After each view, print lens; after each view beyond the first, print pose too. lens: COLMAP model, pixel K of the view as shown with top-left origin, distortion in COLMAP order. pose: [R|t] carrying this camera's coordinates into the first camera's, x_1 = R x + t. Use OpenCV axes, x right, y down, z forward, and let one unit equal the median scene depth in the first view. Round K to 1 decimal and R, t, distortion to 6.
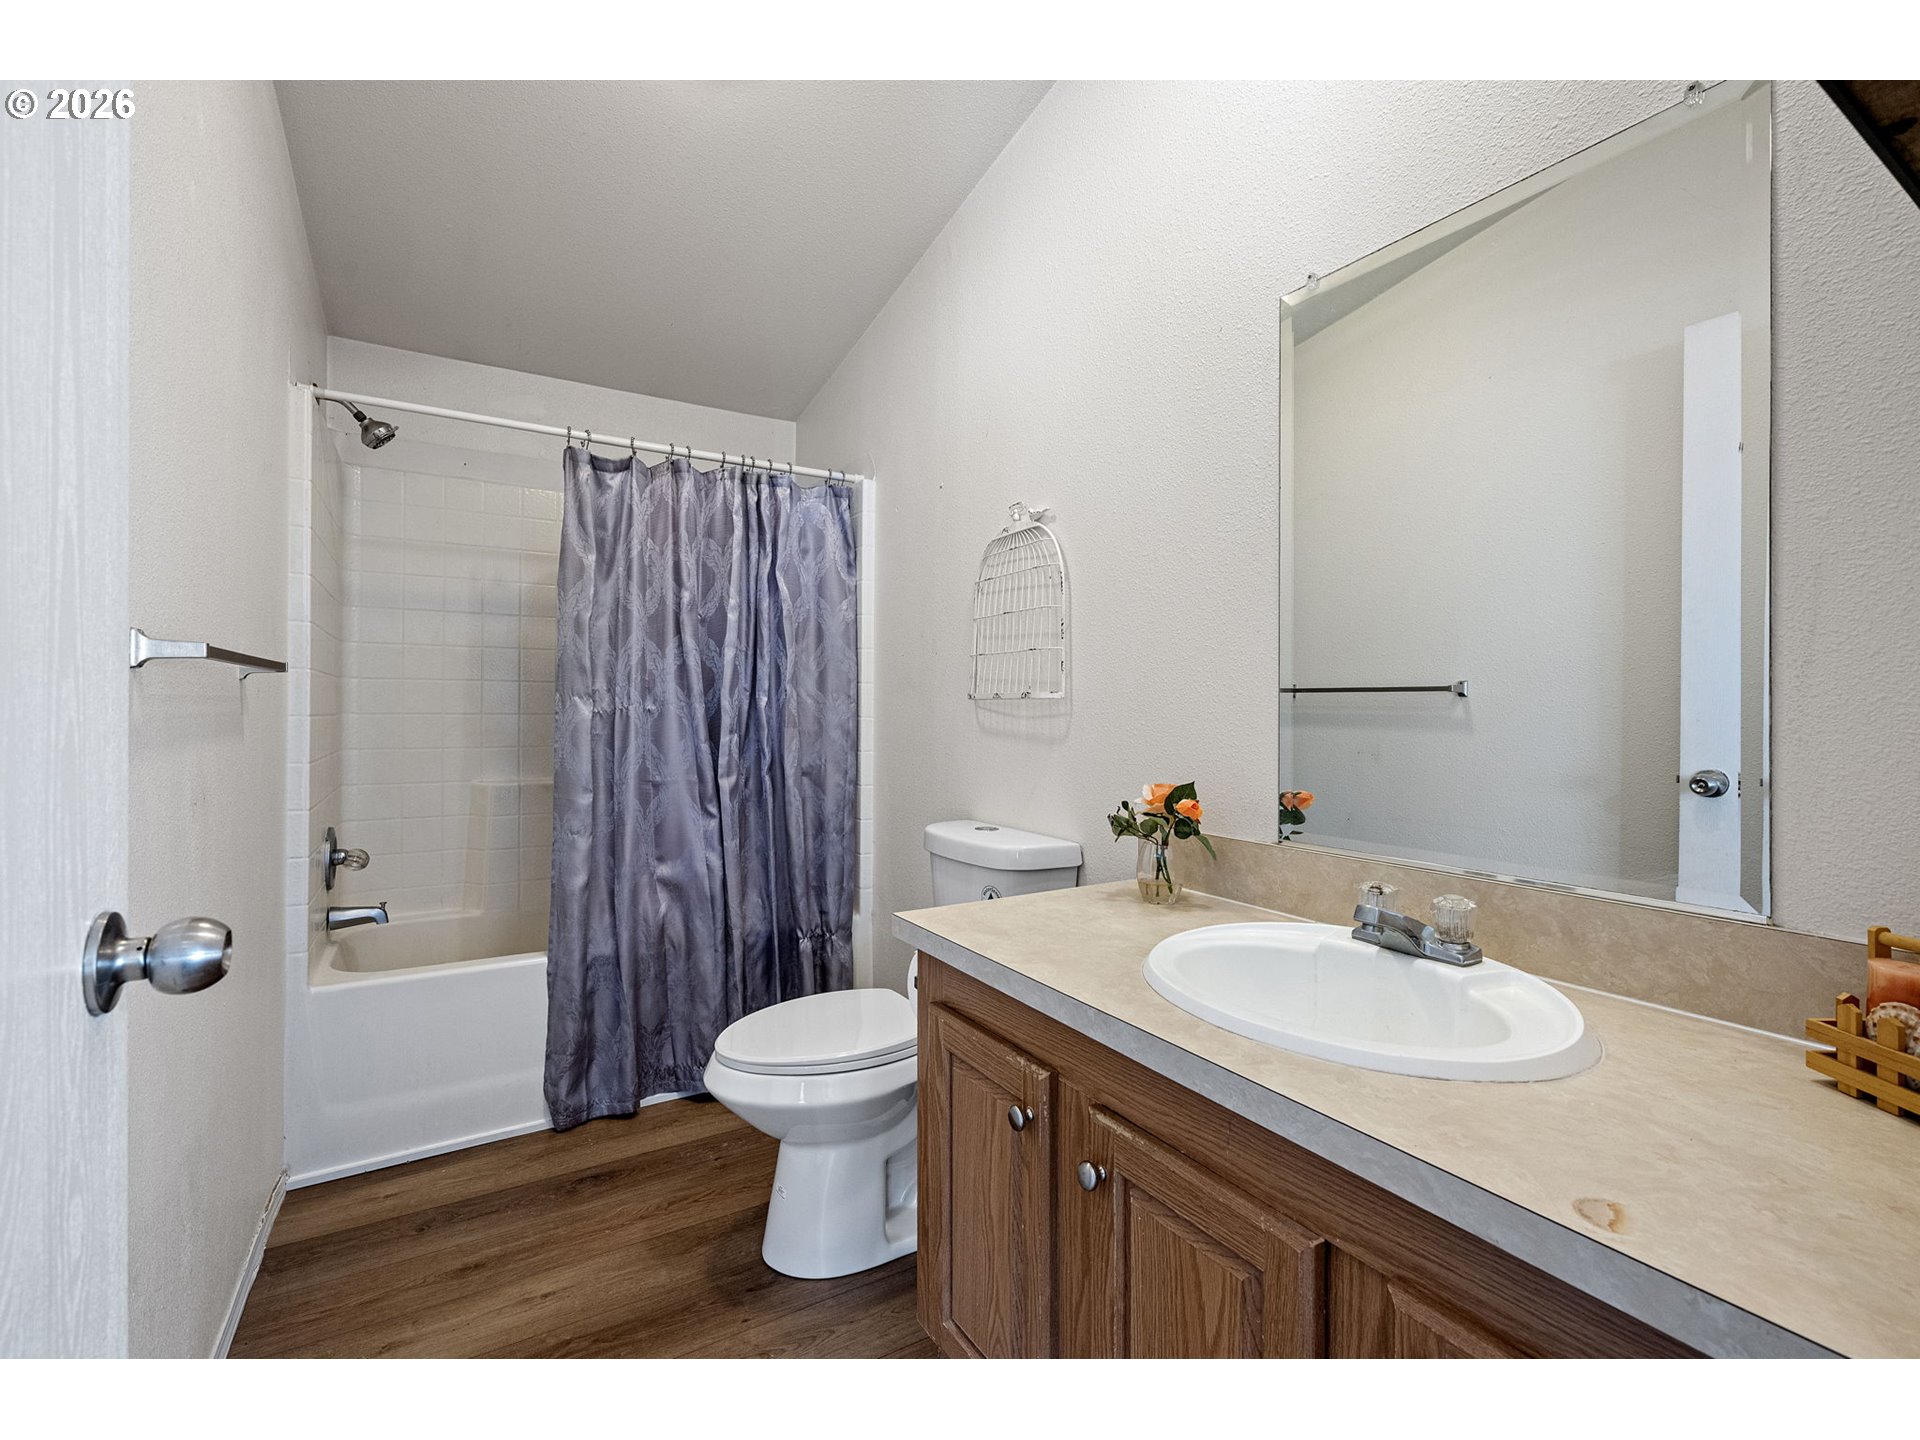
lens RADIAL K [[814.2, 0, 968.4], [0, 814.2, 707.8], [0, 0, 1]] dist [-0.007730, 0.001653]
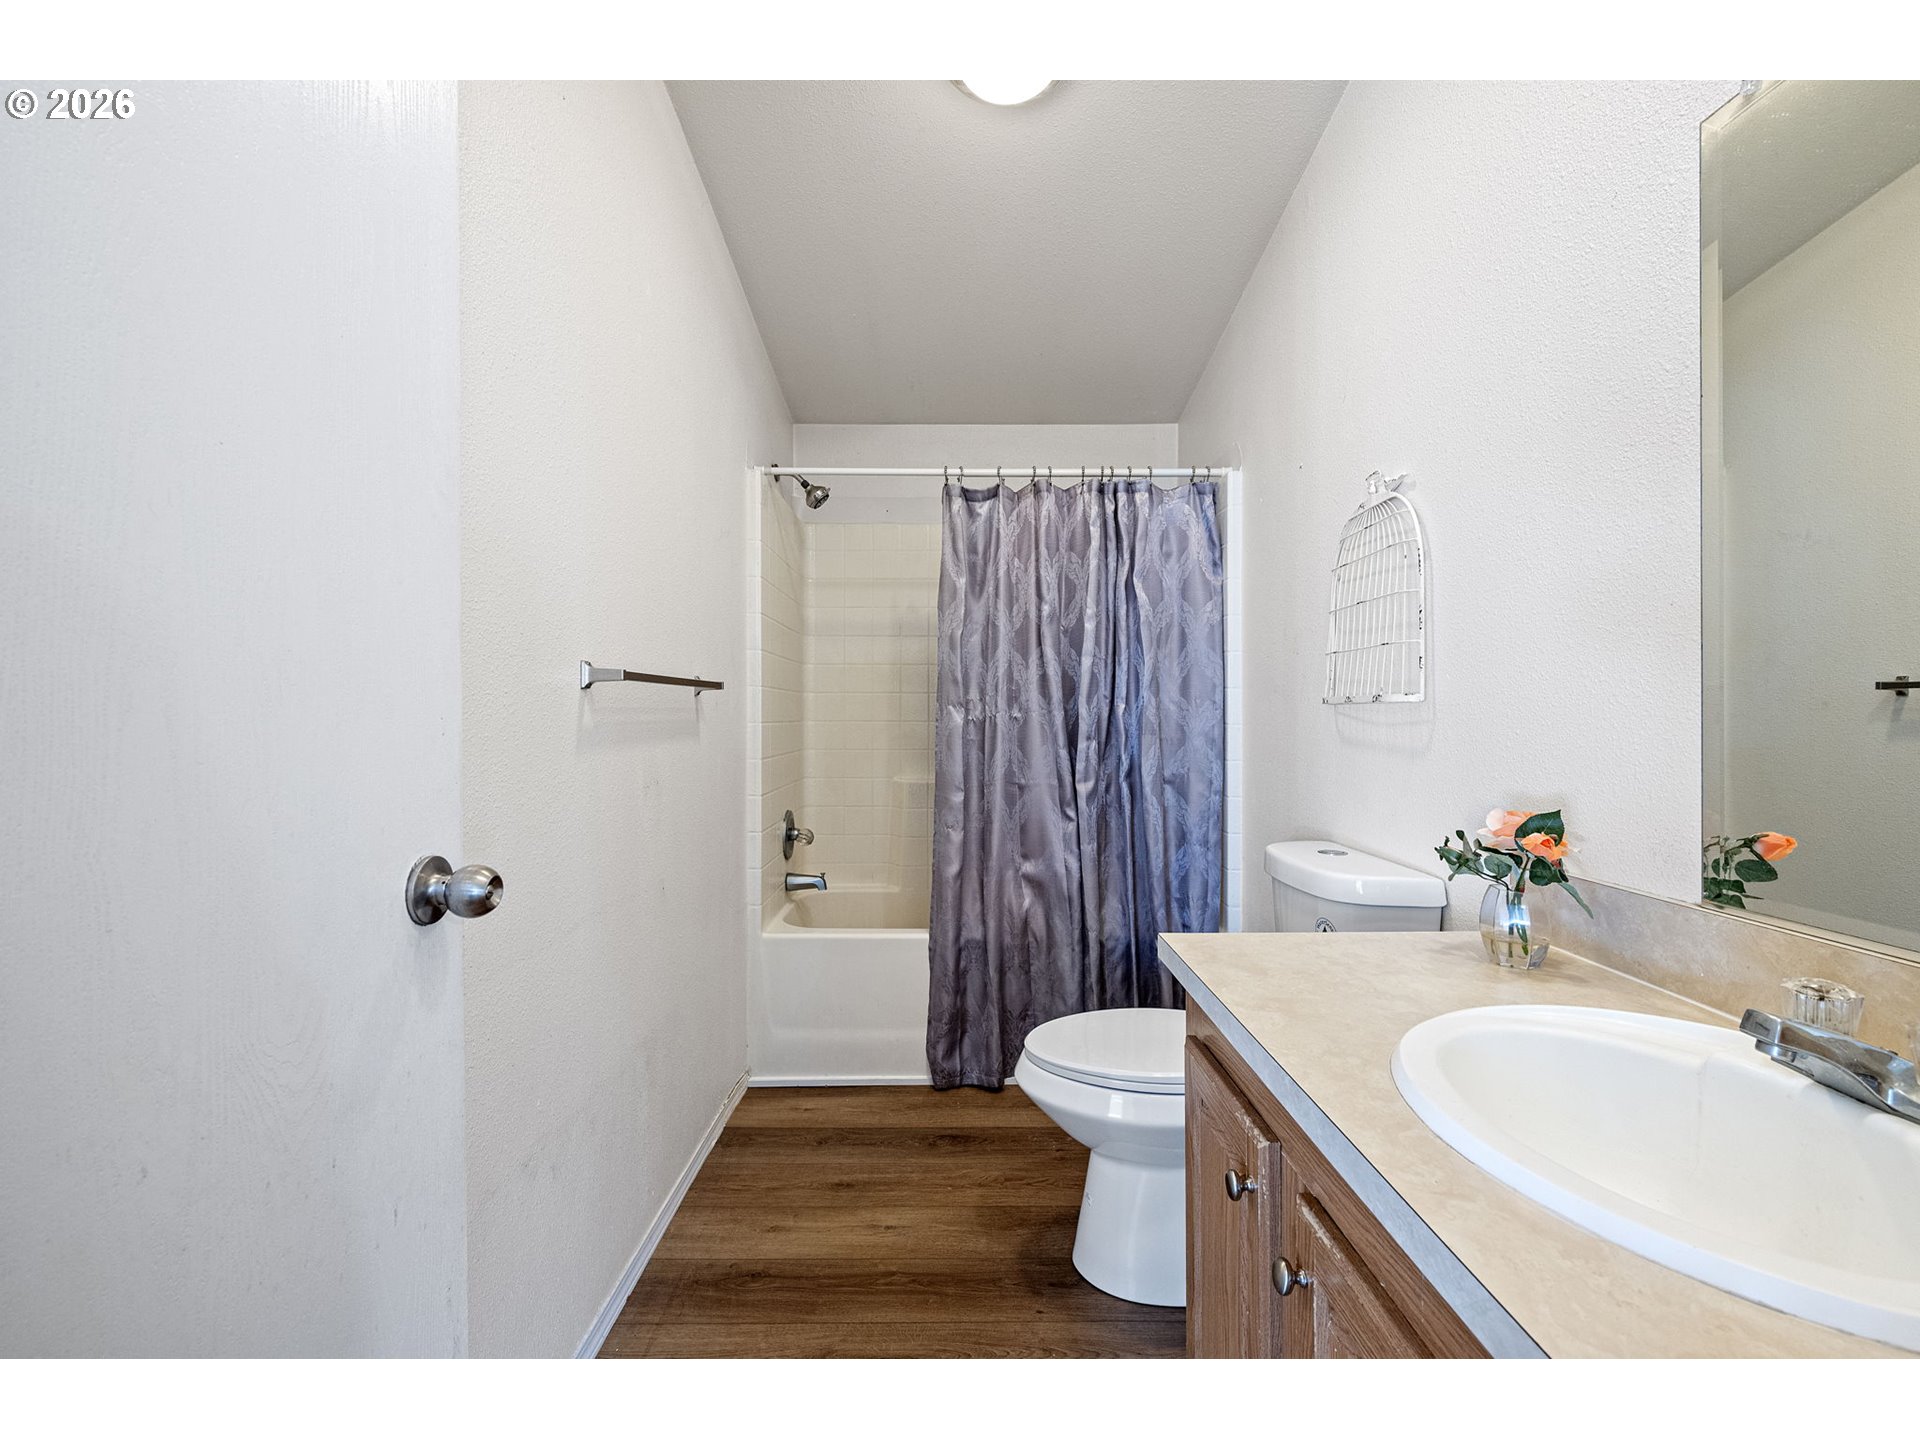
lens RADIAL K [[814.2, 0, 976.0], [0, 814.2, 715.3], [0, 0, 1]] dist [-0.007730, 0.001653]
pose [[0.860732, -0.004589, -0.509038, 0.119289], [0.004917, 0.999988, -0.000700, 0.000576], [0.509034, -0.001900, 0.860744, 0.050230]]
